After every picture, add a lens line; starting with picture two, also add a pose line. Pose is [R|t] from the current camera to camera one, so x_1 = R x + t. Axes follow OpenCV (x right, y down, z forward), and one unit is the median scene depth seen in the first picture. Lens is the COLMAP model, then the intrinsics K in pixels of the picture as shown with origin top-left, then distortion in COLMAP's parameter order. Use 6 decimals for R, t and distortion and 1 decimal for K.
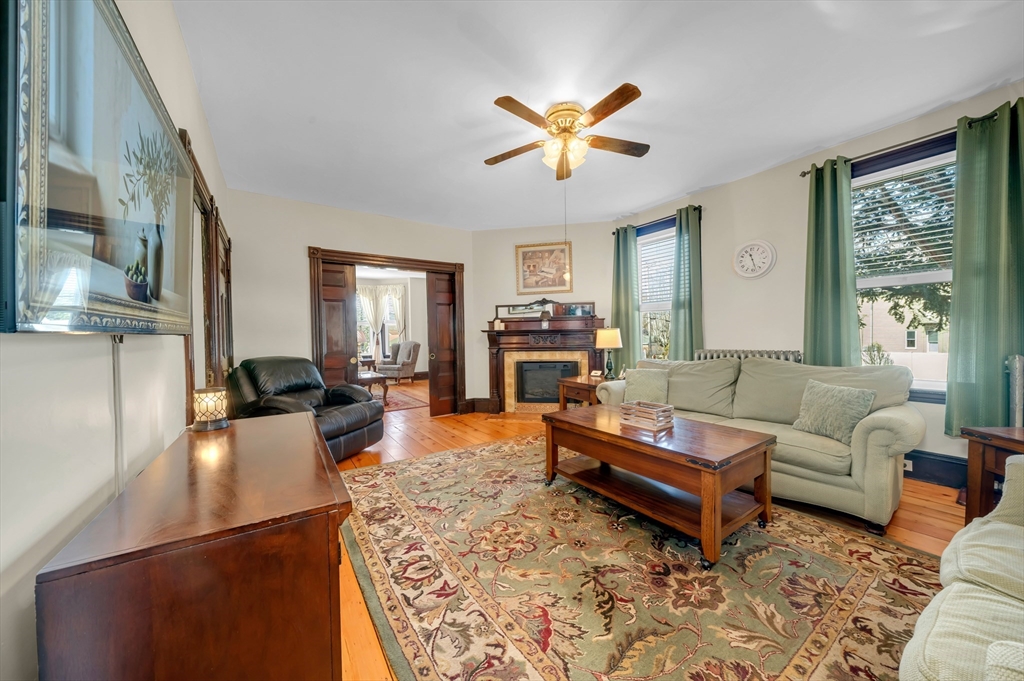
lens RADIAL K [[358.7, 0, 512.6], [0, 358.7, 341.9], [0, 0, 1]] dist [0.000348, 0.000011]
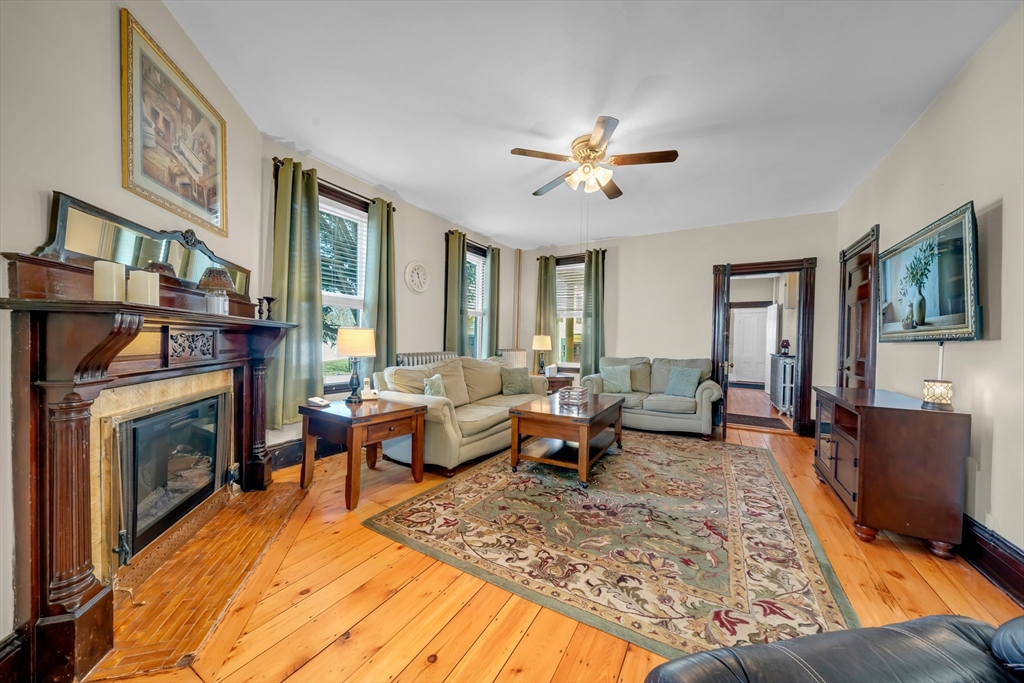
lens RADIAL K [[358.7, 0, 512.6], [0, 358.7, 342.9], [0, 0, 1]] dist [0.000348, 0.000011]
pose [[-0.446093, -0.000060, 0.894987, -0.747140], [0.005289, 0.999982, 0.002703, -0.013211], [-0.894971, 0.005939, -0.446085, 1.698467]]
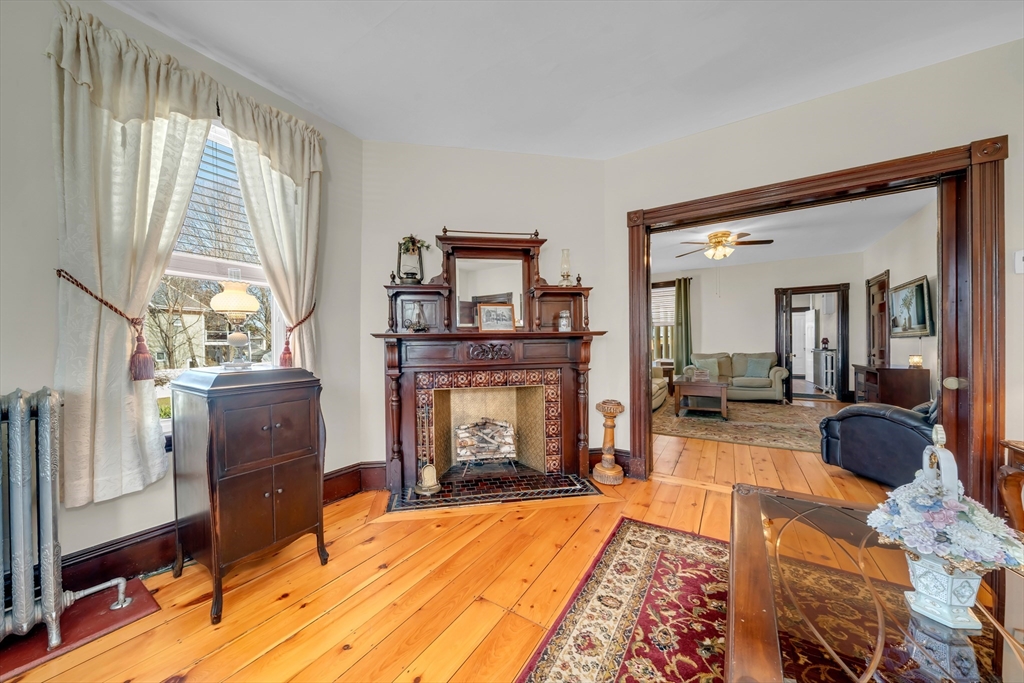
lens RADIAL K [[374.9, 0, 488.2], [0, 374.9, 345.5], [0, 0, 1]] dist [0.000315, 0.000042]
pose [[-0.397821, 0.019384, 0.917258, -1.055244], [0.031569, 0.999474, -0.007430, -0.017416], [-0.916920, 0.026001, -0.398224, 2.490759]]
